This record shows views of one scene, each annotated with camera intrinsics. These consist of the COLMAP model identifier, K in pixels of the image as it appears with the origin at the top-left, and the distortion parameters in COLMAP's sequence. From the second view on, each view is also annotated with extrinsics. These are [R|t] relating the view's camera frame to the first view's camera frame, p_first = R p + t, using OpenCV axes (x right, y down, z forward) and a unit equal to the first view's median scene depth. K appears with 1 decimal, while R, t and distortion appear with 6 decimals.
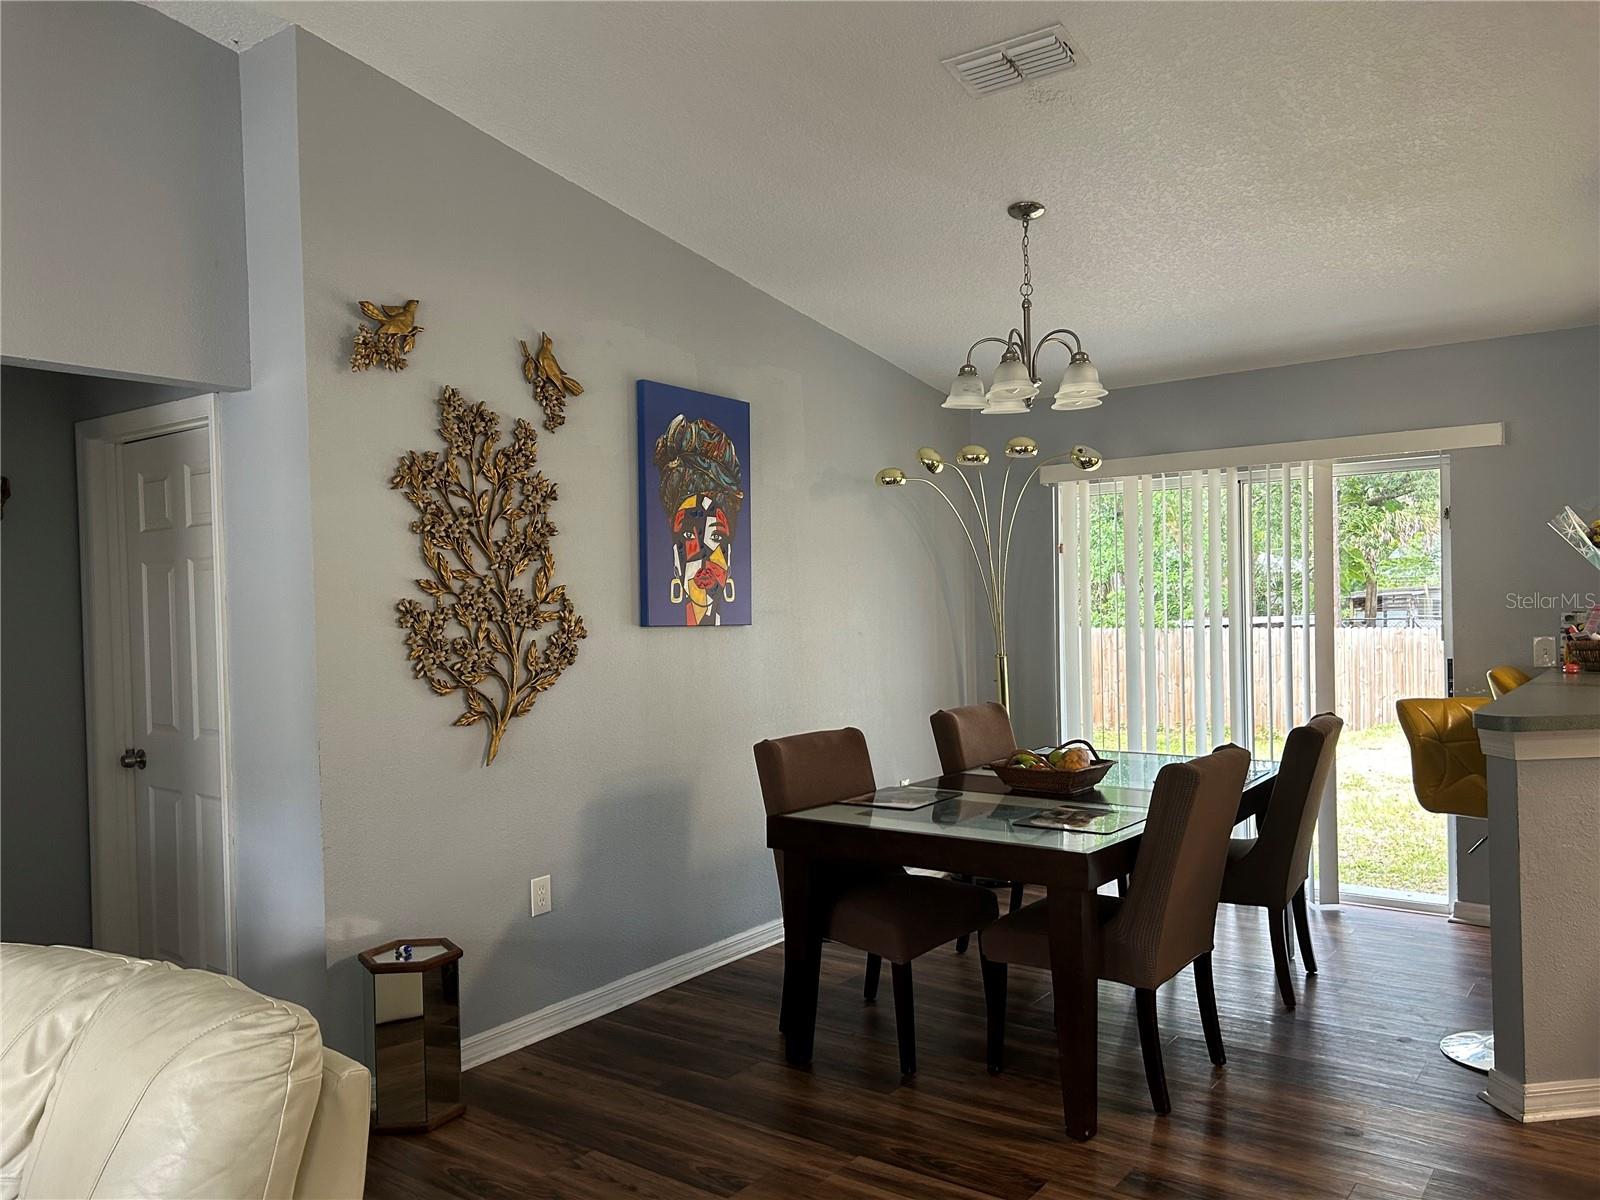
lens RADIAL K [[1199.0, 0, 813.3], [0, 1199.0, 613.2], [0, 0, 1]] dist [0.070132, -0.077566]
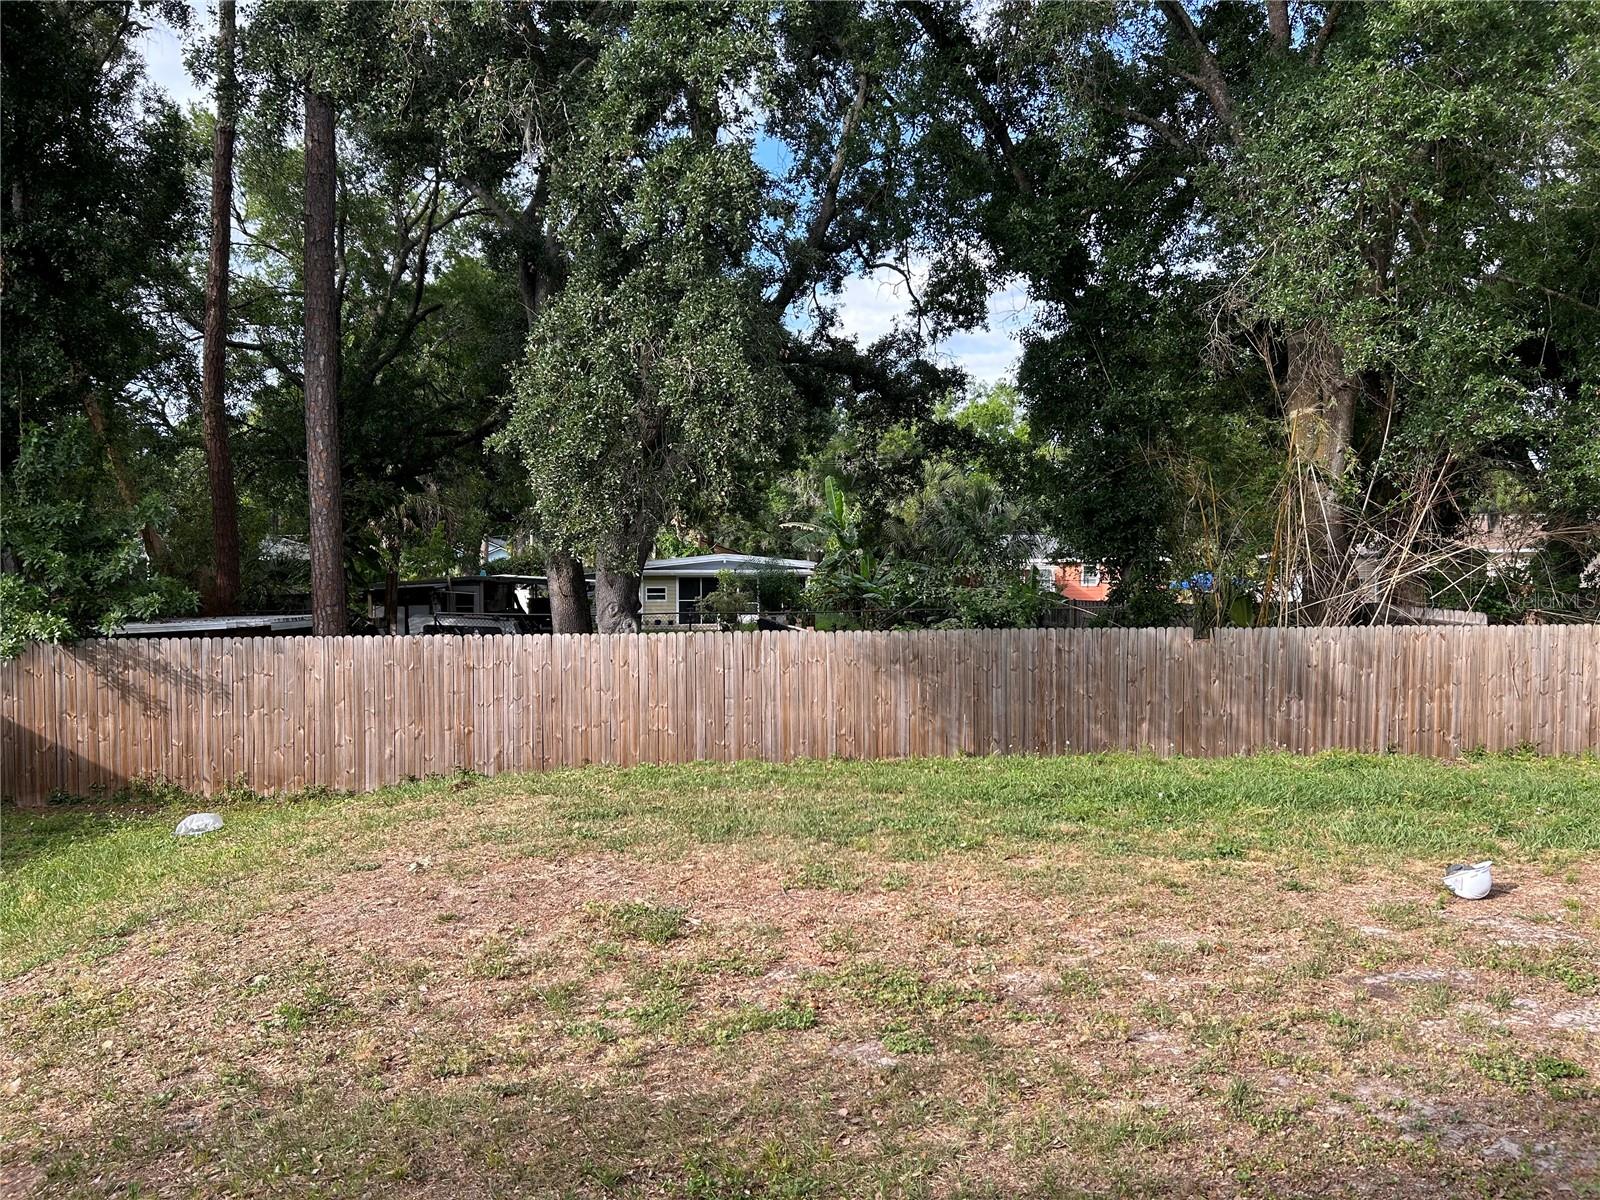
lens RADIAL K [[1199.0, 0, 802.3], [0, 1199.0, 604.1], [0, 0, 1]] dist [0.070132, -0.077566]
pose [[0.729911, -0.001098, 0.683541, 0.534882], [-0.000659, 0.999997, 0.002310, -0.037146], [-0.683542, -0.002136, 0.729908, 1.061430]]
